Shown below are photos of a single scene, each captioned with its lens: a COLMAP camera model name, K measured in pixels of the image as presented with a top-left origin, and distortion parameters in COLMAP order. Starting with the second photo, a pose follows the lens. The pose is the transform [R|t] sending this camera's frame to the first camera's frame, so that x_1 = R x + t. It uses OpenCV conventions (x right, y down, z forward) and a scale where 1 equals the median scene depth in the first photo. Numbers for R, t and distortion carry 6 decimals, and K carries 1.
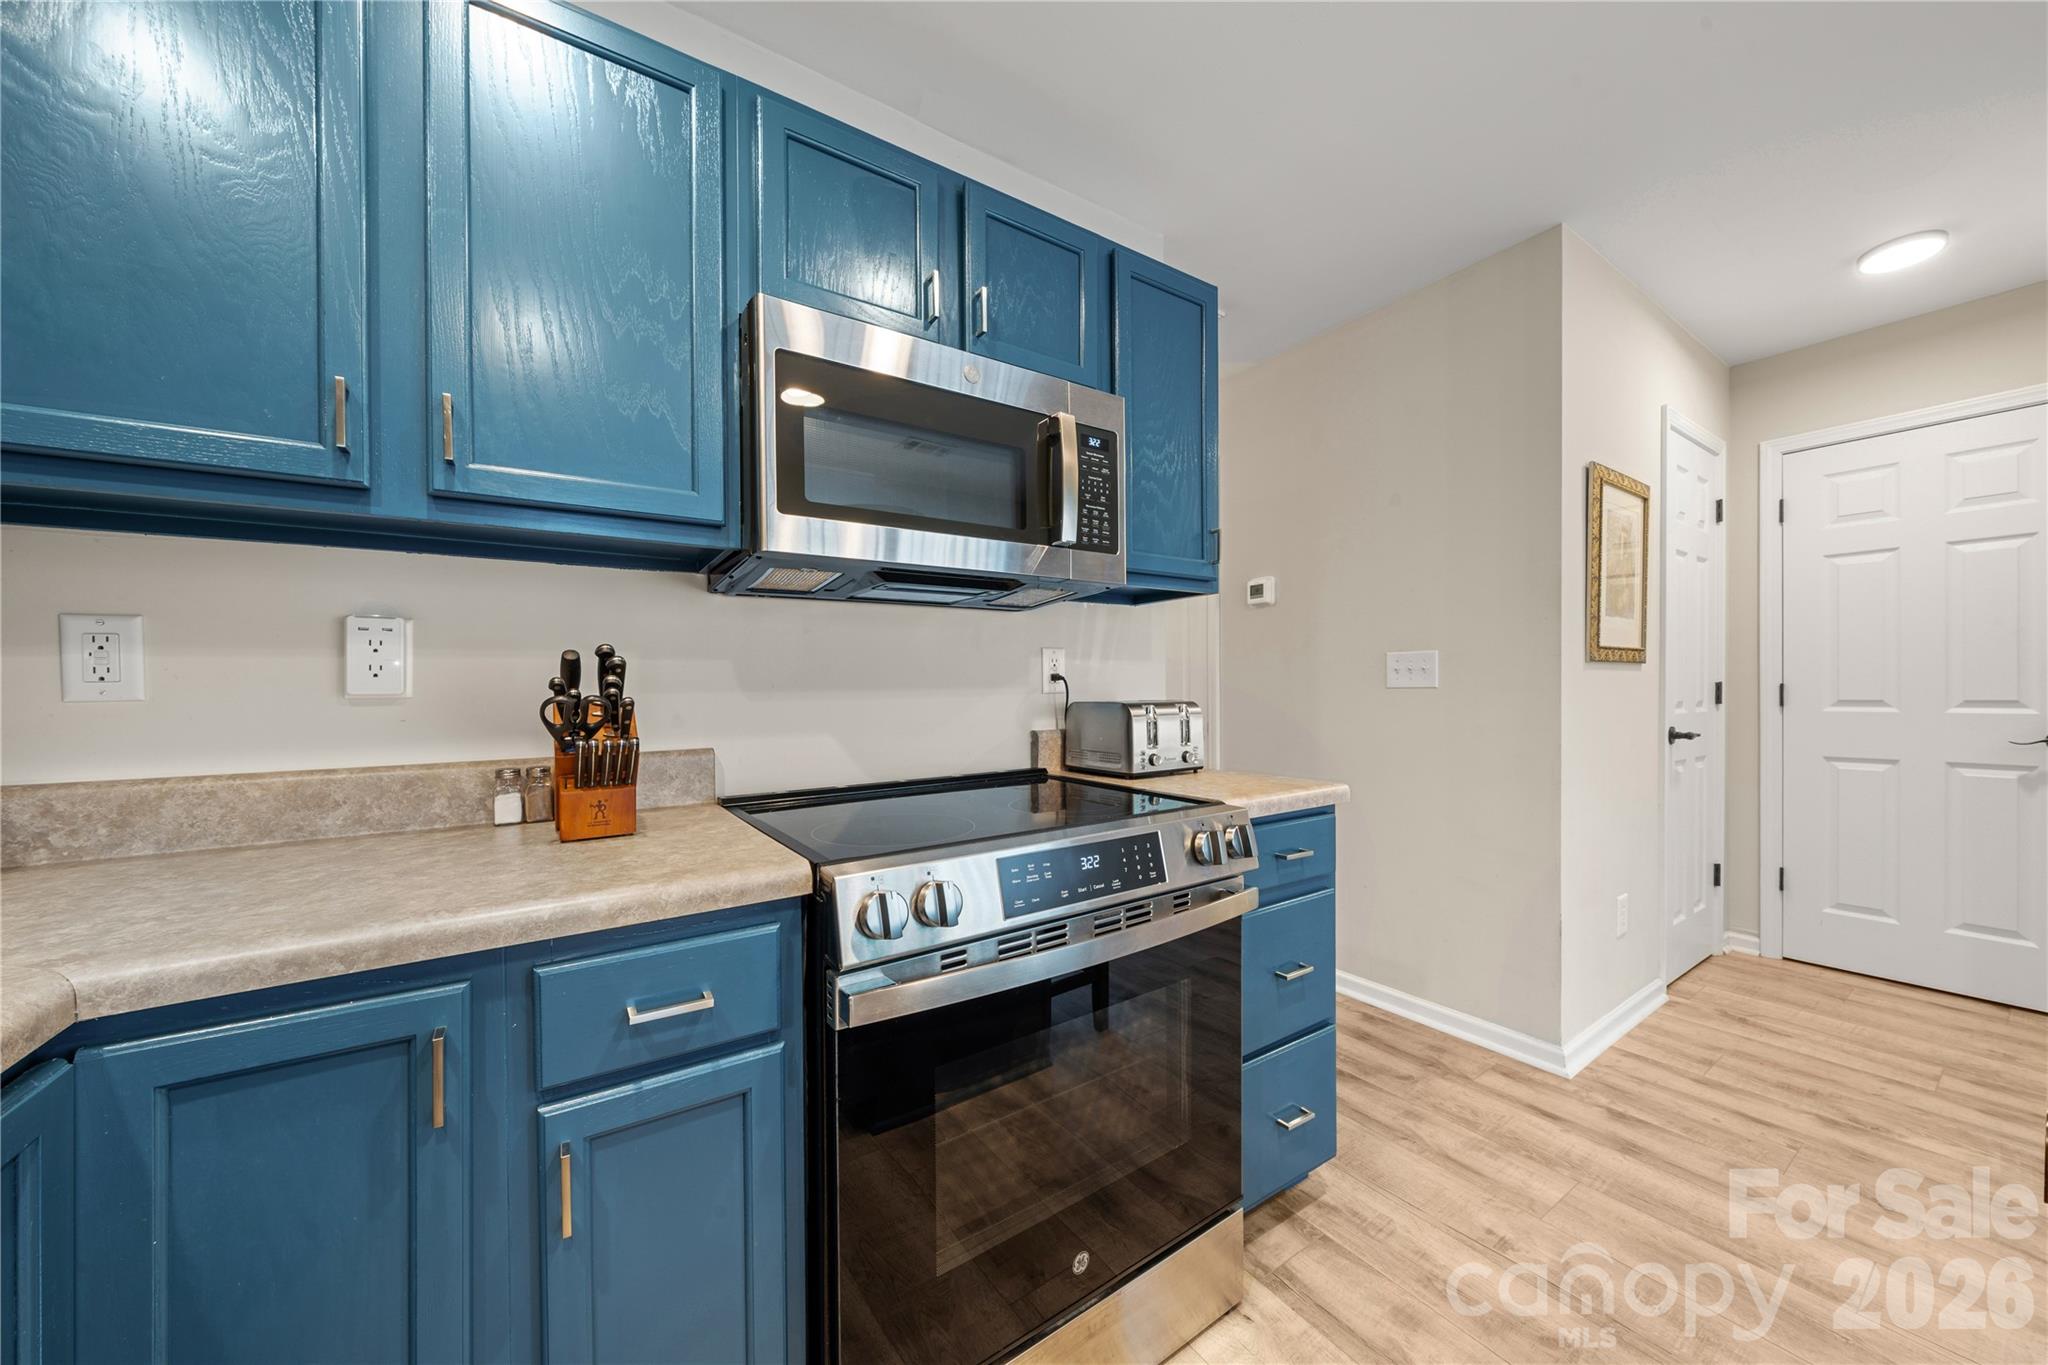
lens RADIAL K [[718.3, 0, 1018.8], [0, 718.3, 689.2], [0, 0, 1]] dist [0.001988, 0.000151]
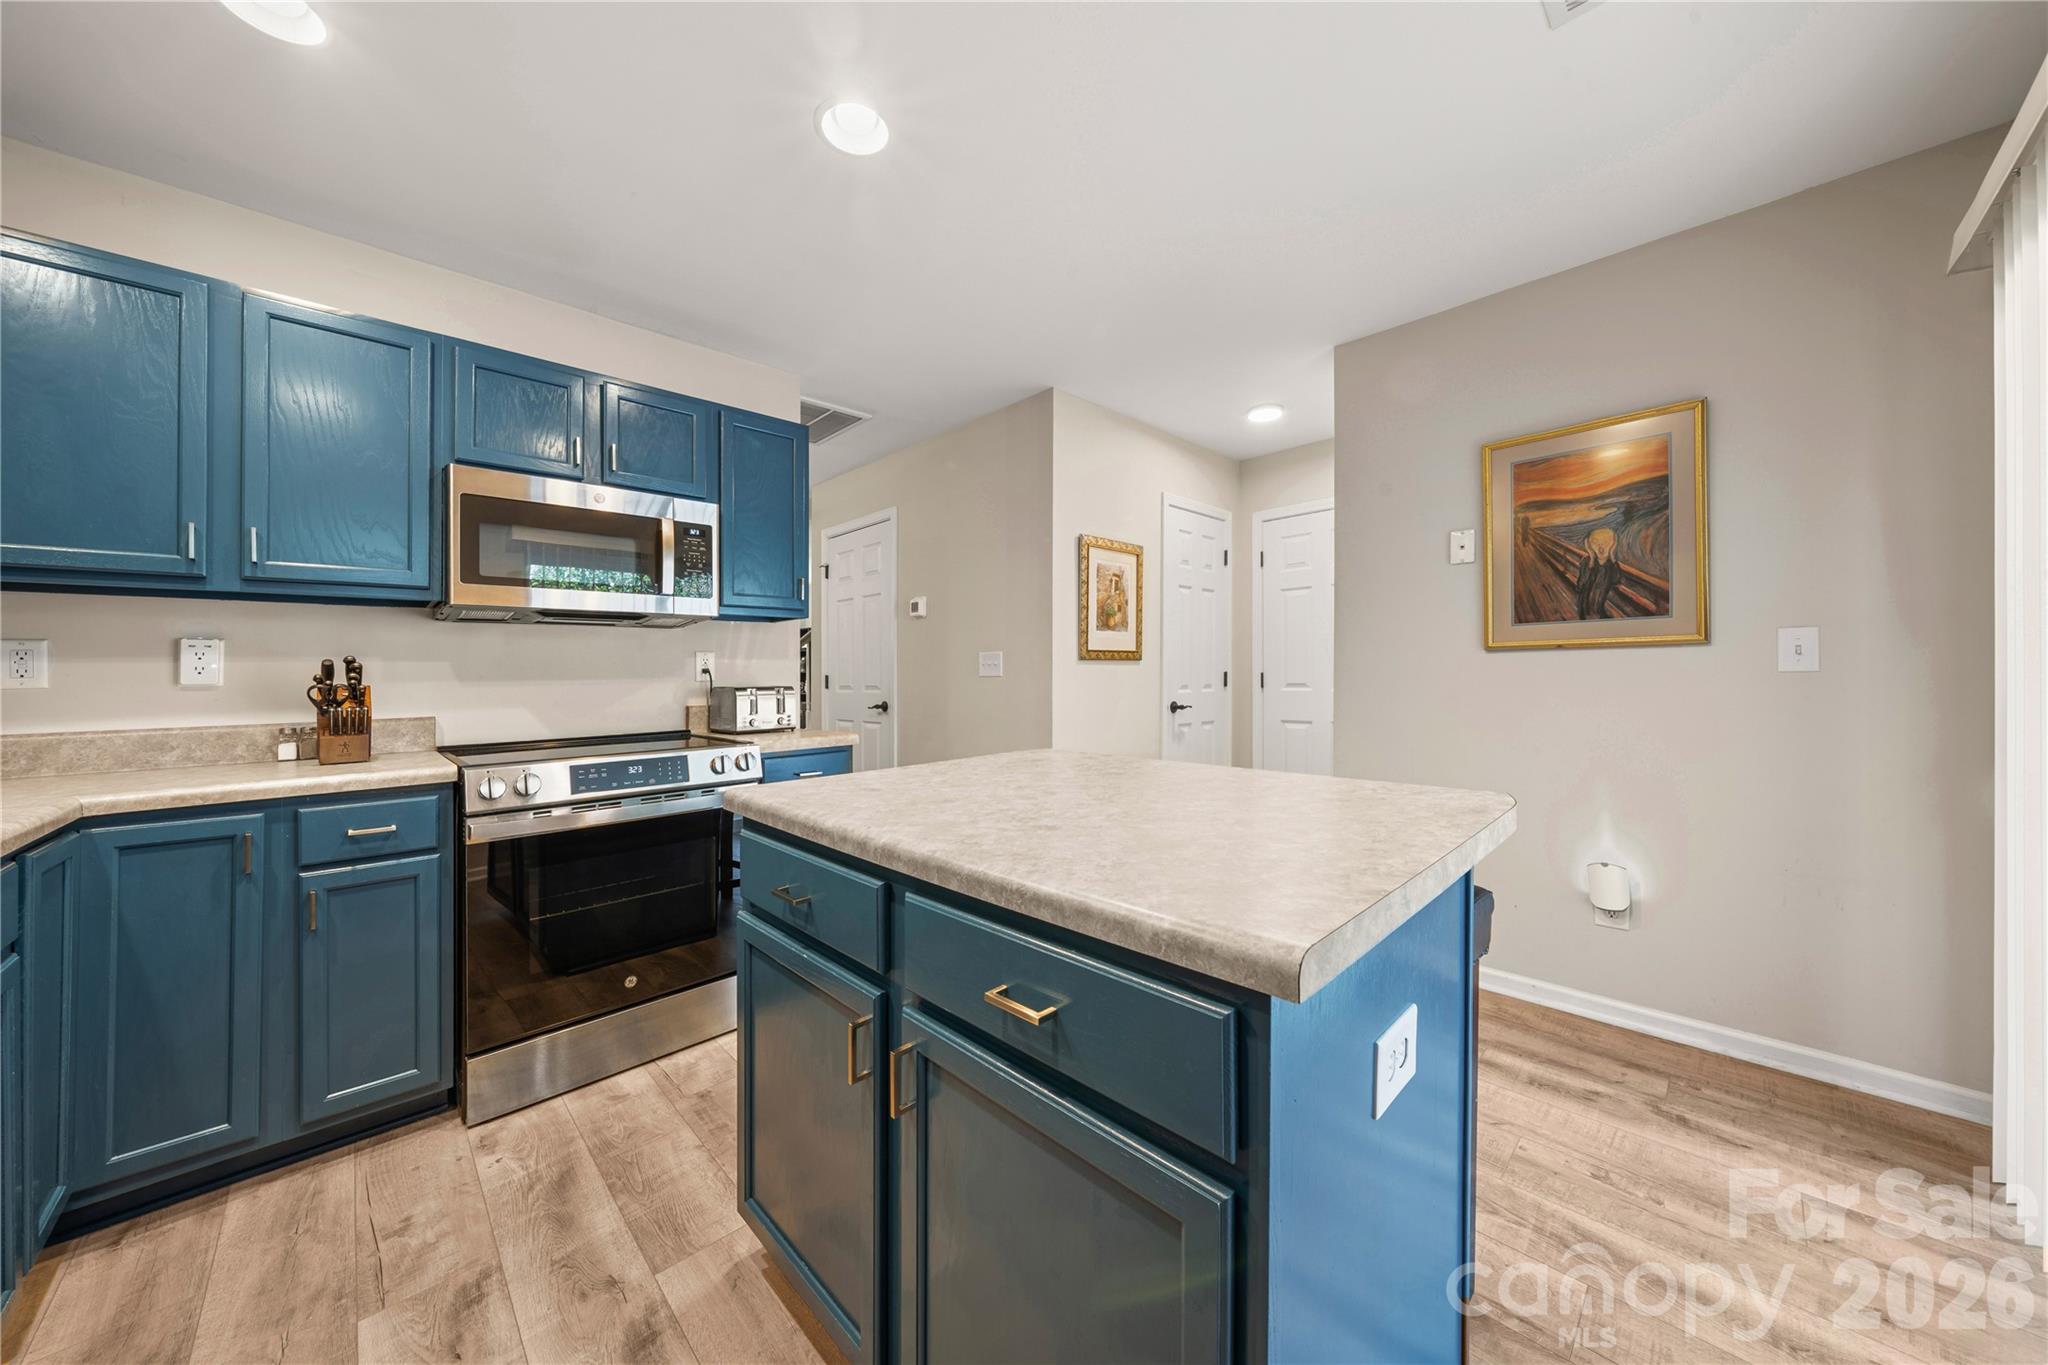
lens RADIAL K [[716.1, 0, 1015.0], [0, 716.1, 662.2], [0, 0, 1]] dist [-0.000941, -0.000012]
pose [[0.985939, 0.000236, 0.167107, 0.766573], [0.003011, 0.999811, -0.019183, -0.006787], [-0.167080, 0.019416, 0.985752, -1.045267]]
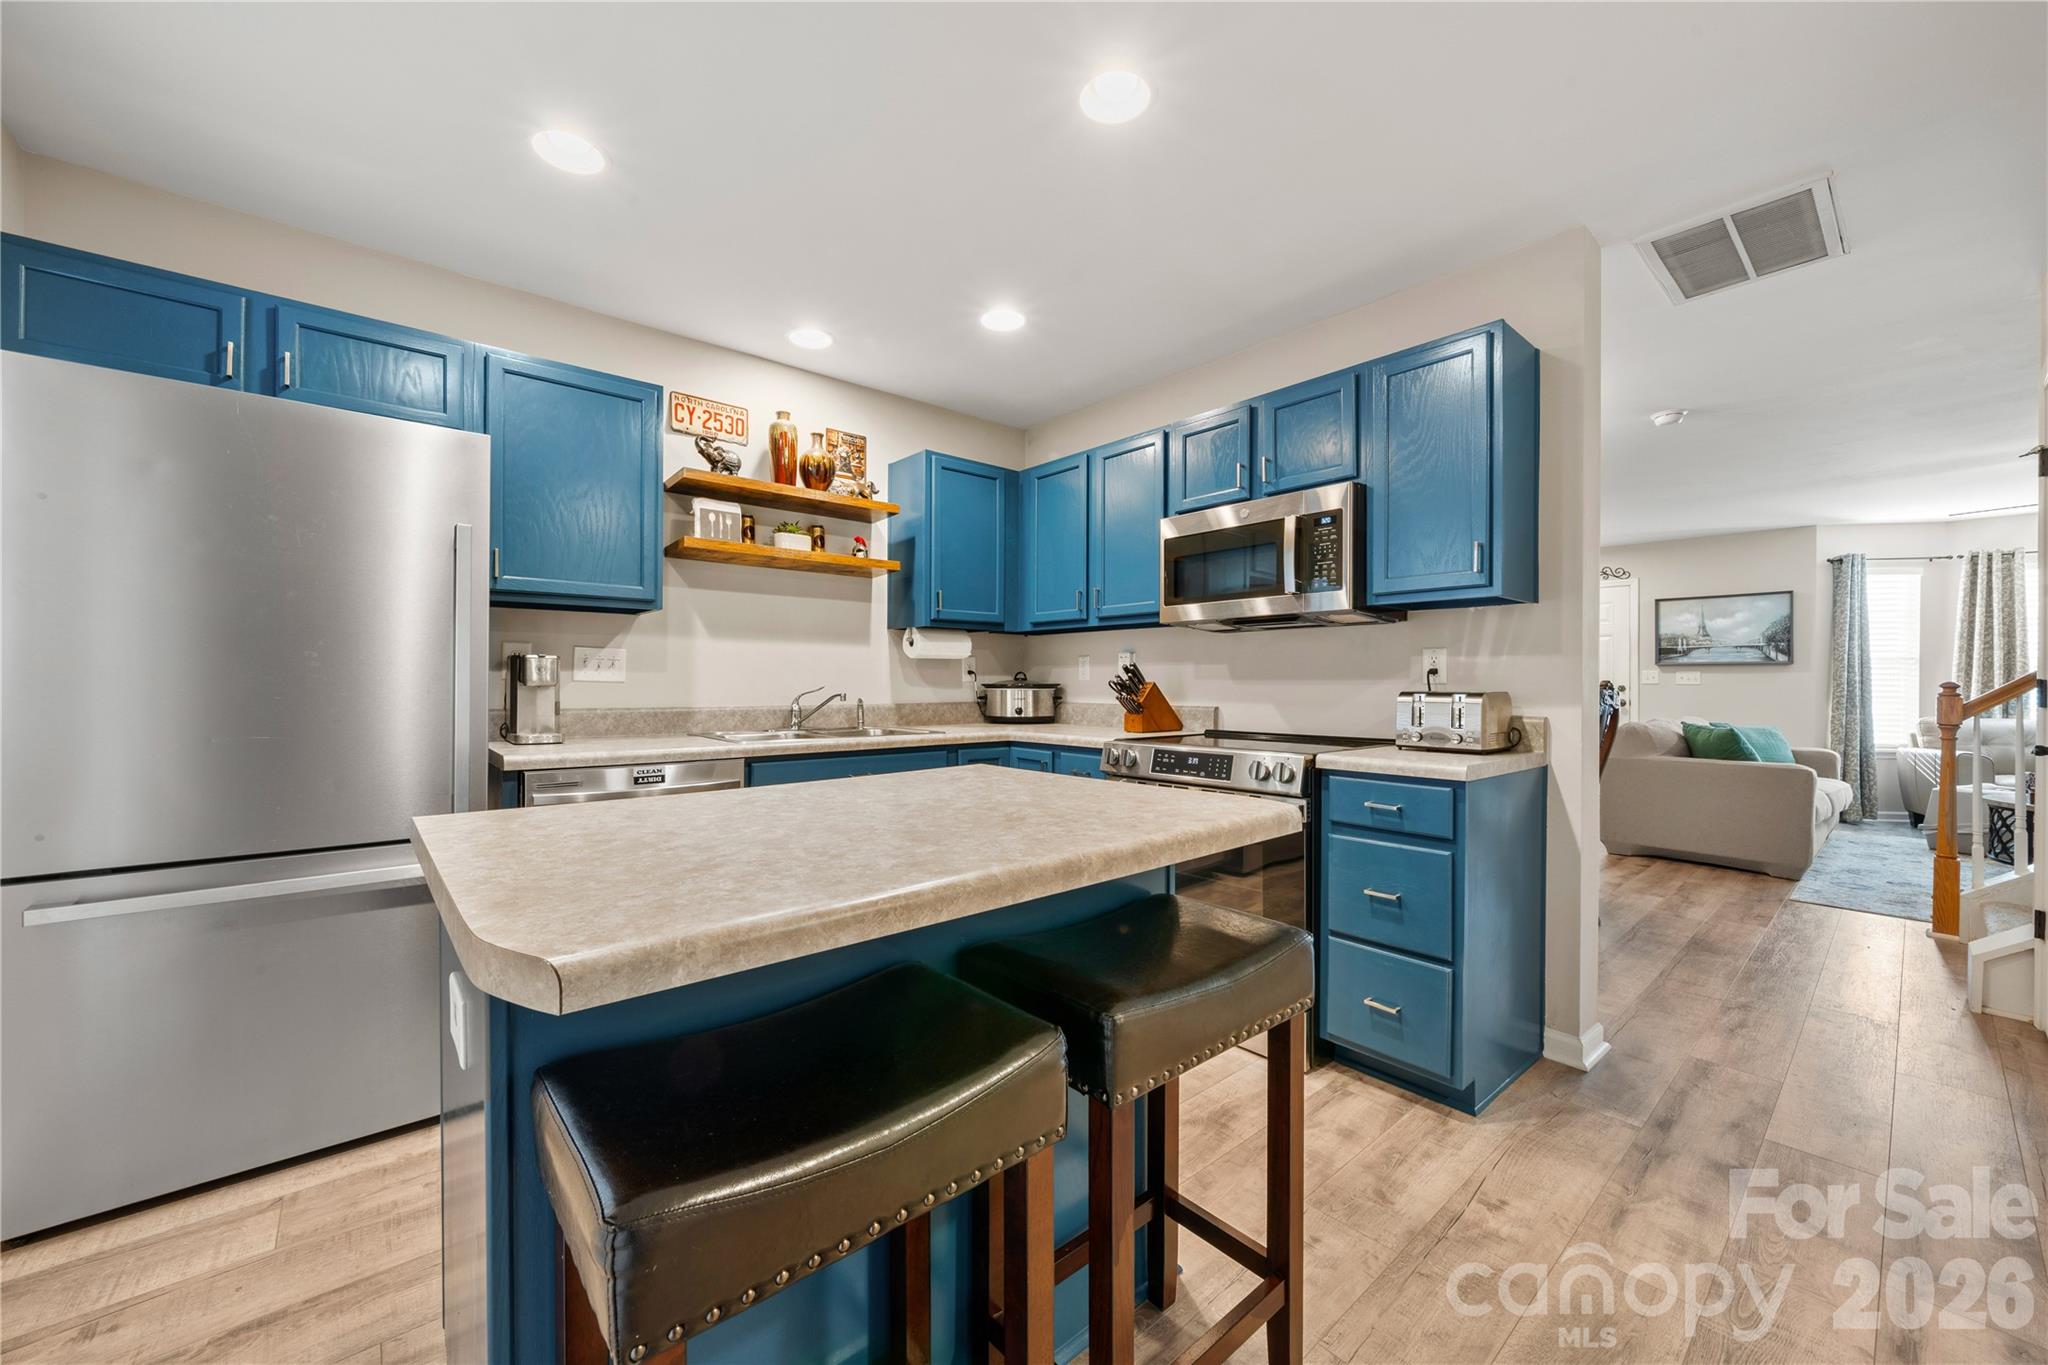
lens RADIAL K [[766.9, 0, 1024.0], [0, 766.9, 682.5], [0, 0, 1]] dist [0.058657, -0.000083]
pose [[0.124685, 0.014656, -0.992088, 2.277014], [-0.004820, 0.999888, 0.014165, -0.022805], [0.992185, 0.003016, 0.124742, 0.206086]]
